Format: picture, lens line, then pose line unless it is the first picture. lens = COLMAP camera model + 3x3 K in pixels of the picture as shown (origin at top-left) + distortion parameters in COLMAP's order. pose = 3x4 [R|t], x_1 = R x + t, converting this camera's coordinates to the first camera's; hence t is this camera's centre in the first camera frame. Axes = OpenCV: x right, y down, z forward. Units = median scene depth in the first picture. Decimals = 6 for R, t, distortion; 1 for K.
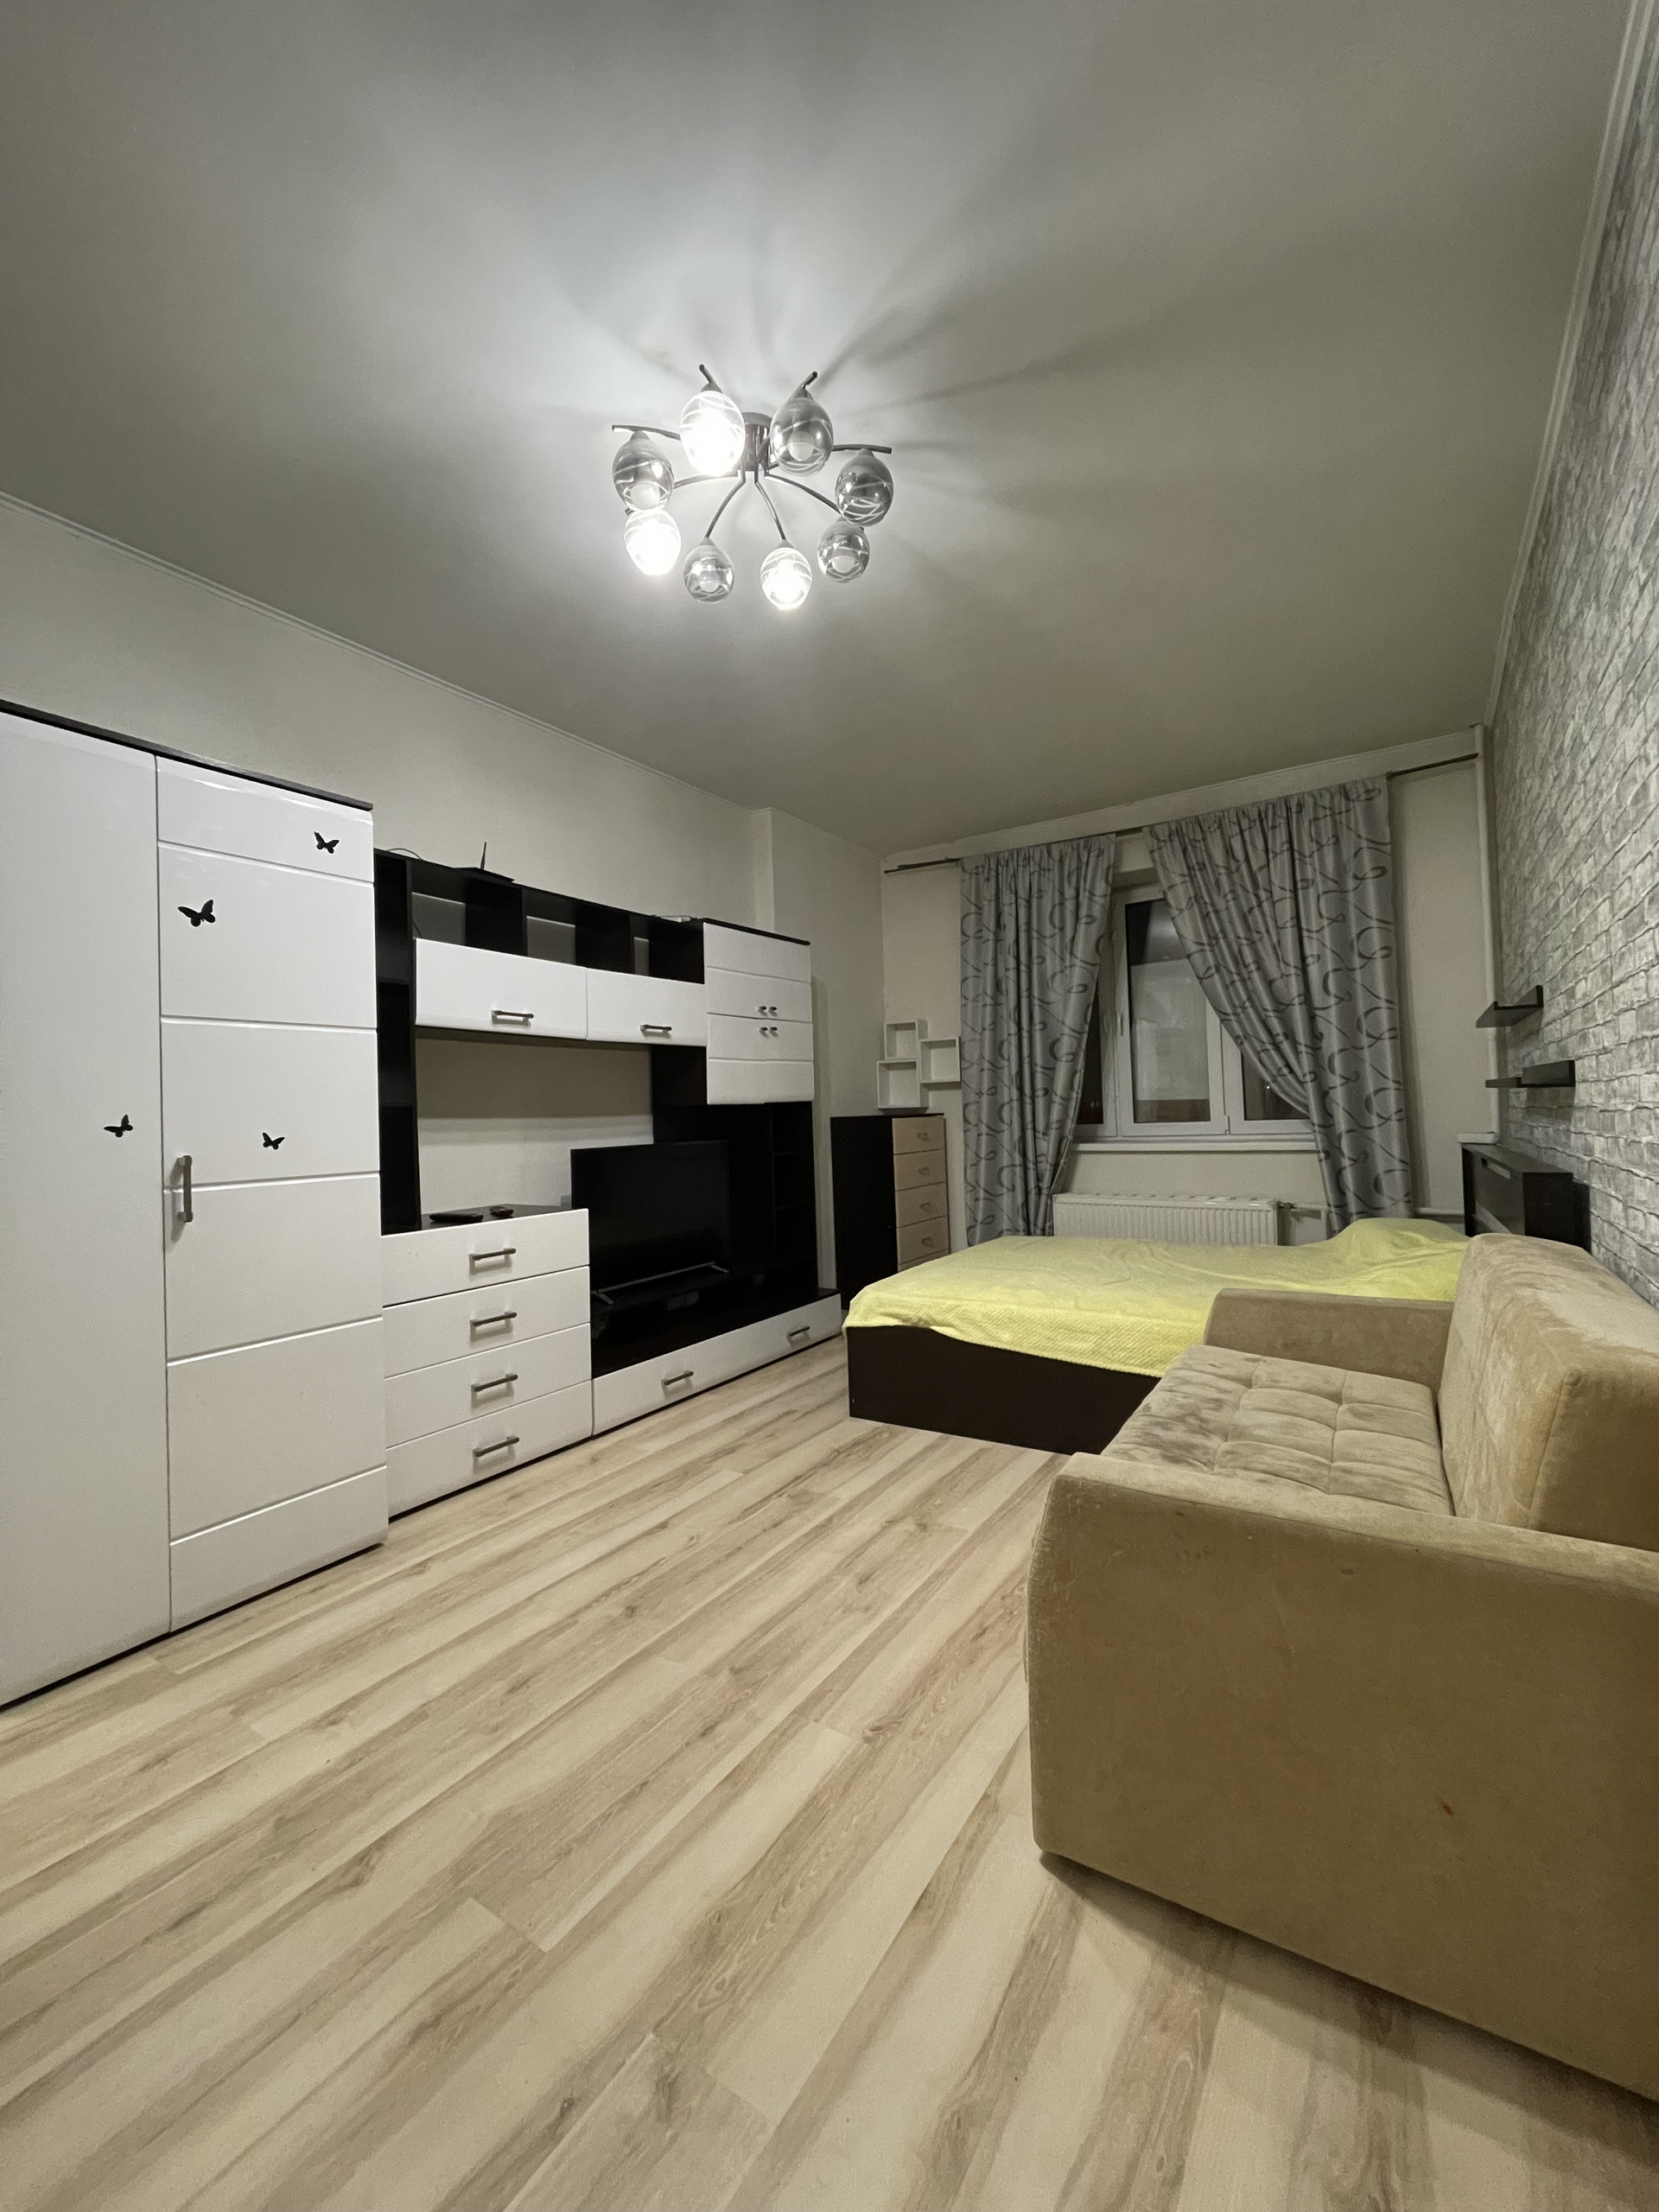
lens RADIAL K [[897.2, 0, 835.5], [0, 897.2, 1094.5], [0, 0, 1]] dist [0.019897, -0.006552]
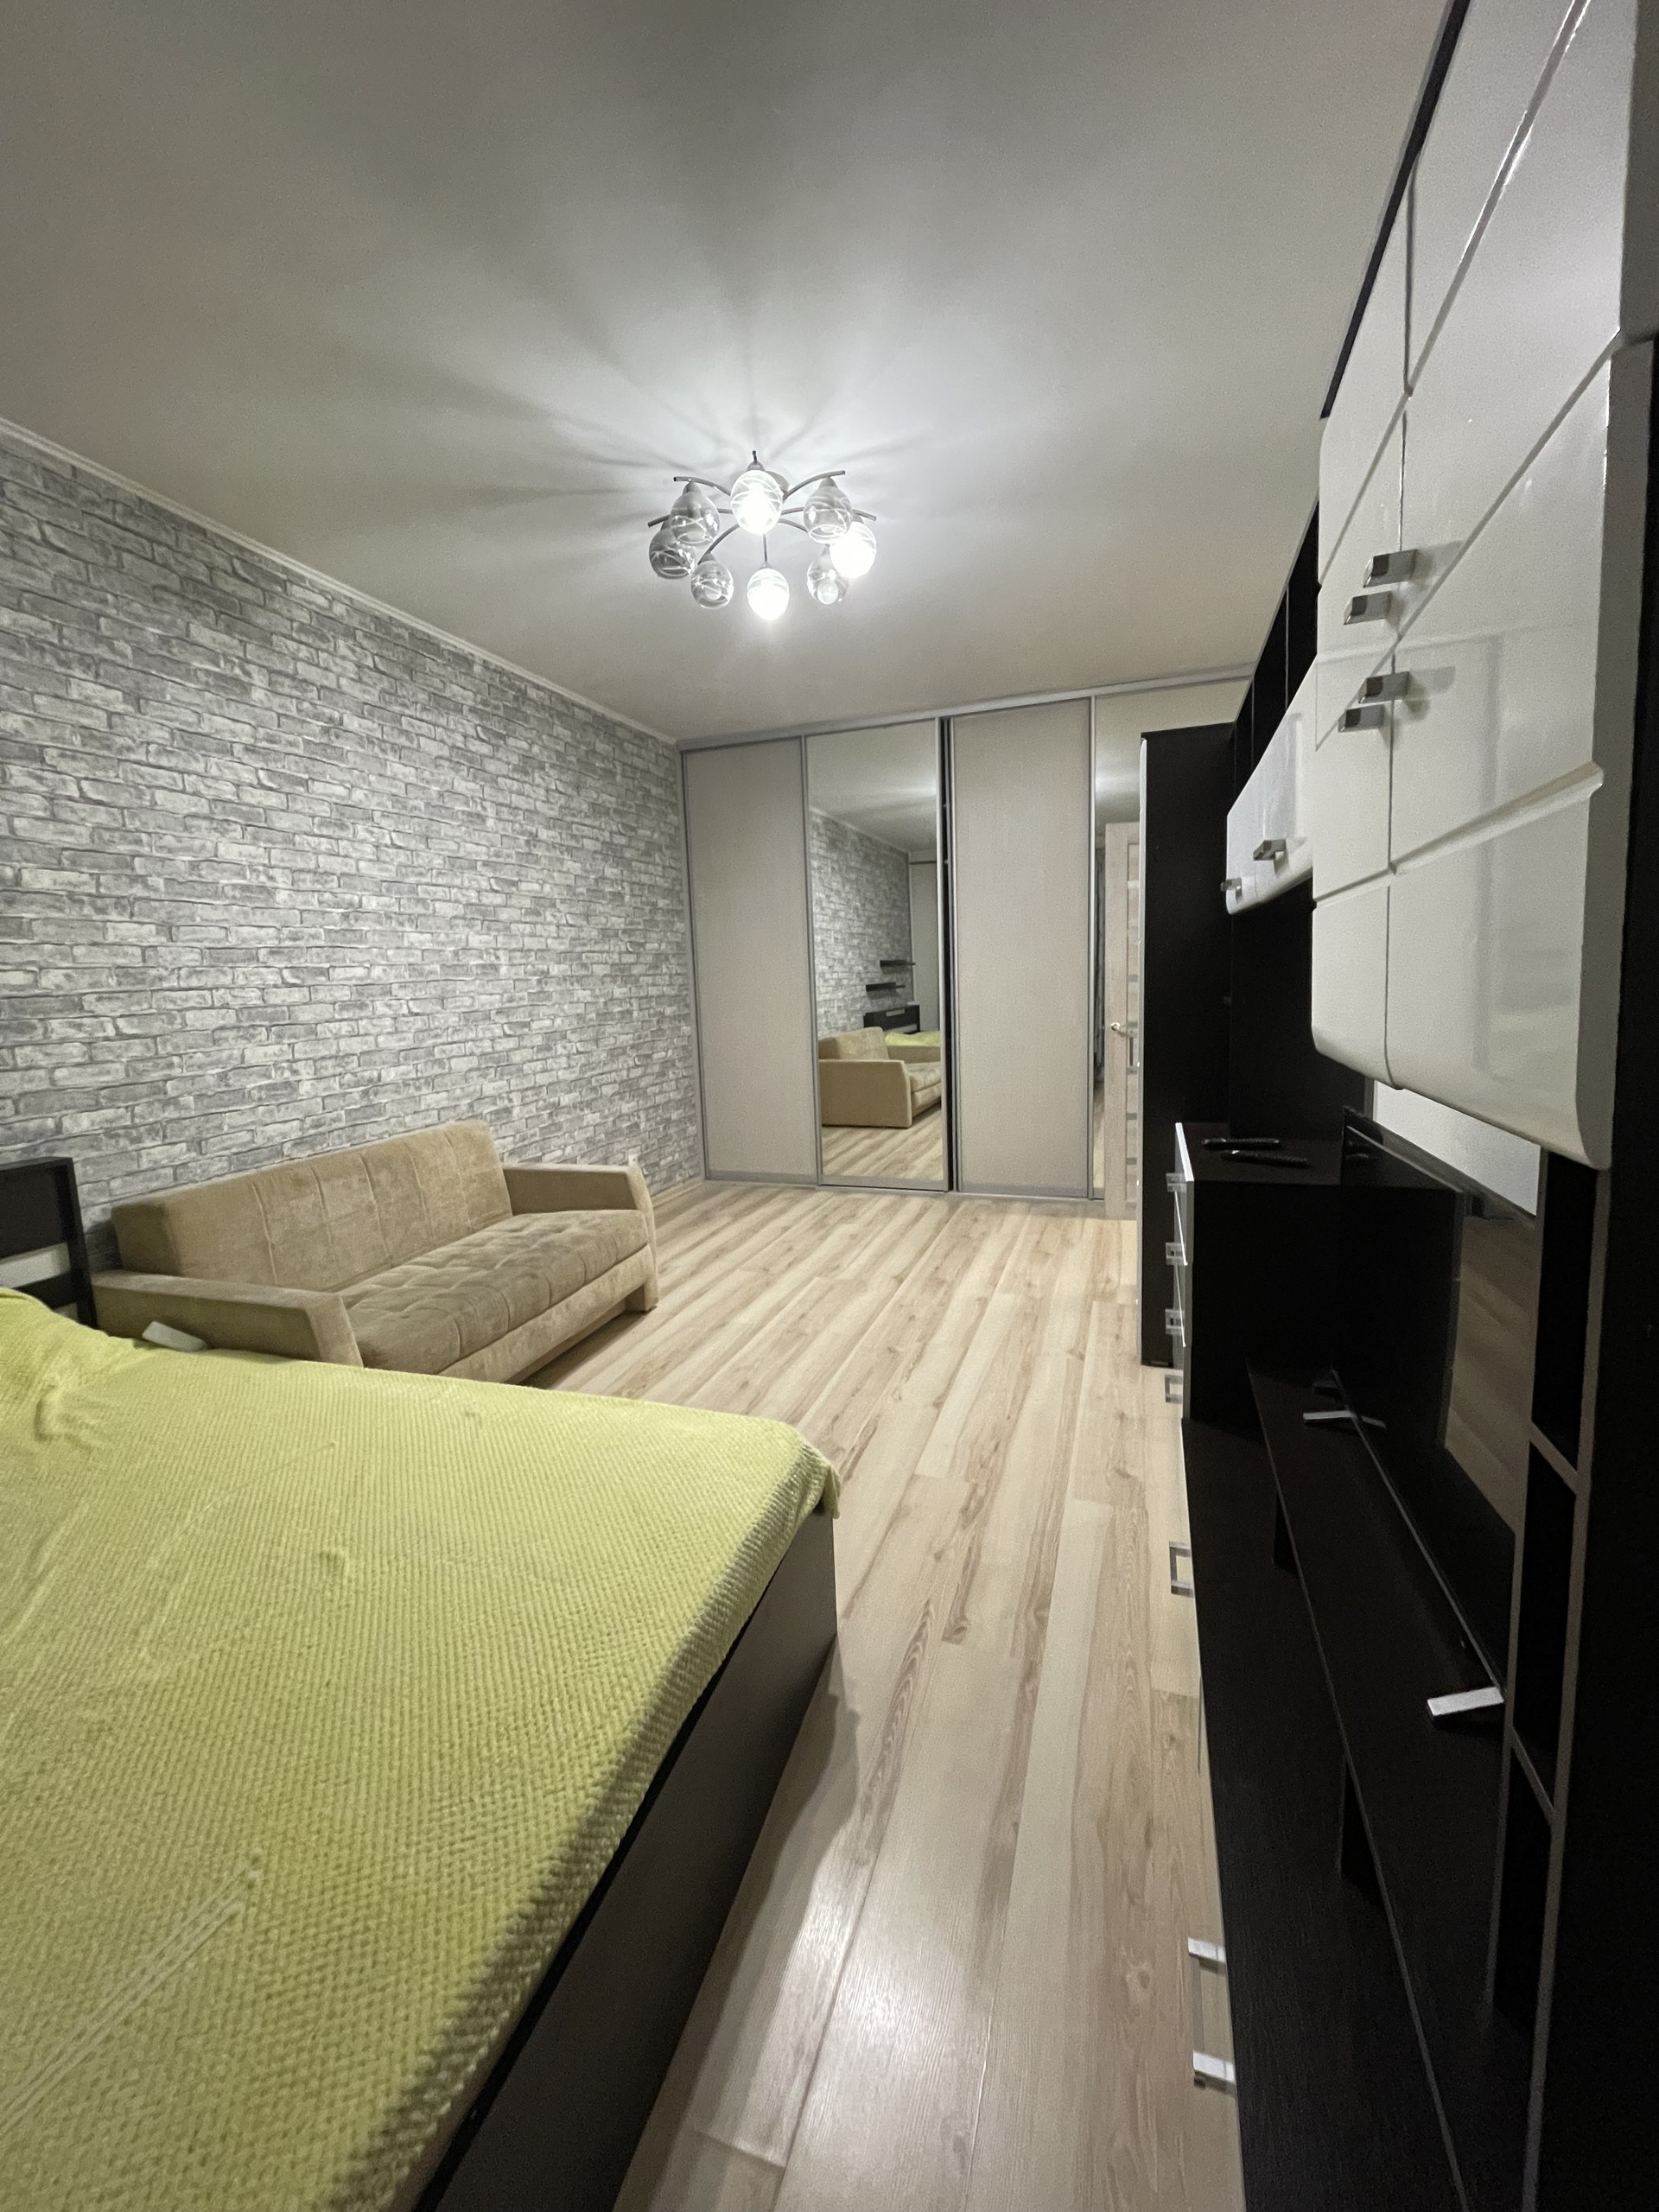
lens RADIAL K [[897.2, 0, 835.5], [0, 897.2, 1094.5], [0, 0, 1]] dist [0.019897, -0.006552]
pose [[-0.967503, 0.098641, -0.232825, 0.190036], [0.073606, 0.990763, 0.113888, -0.042660], [0.241908, 0.093049, -0.965827, 2.557345]]
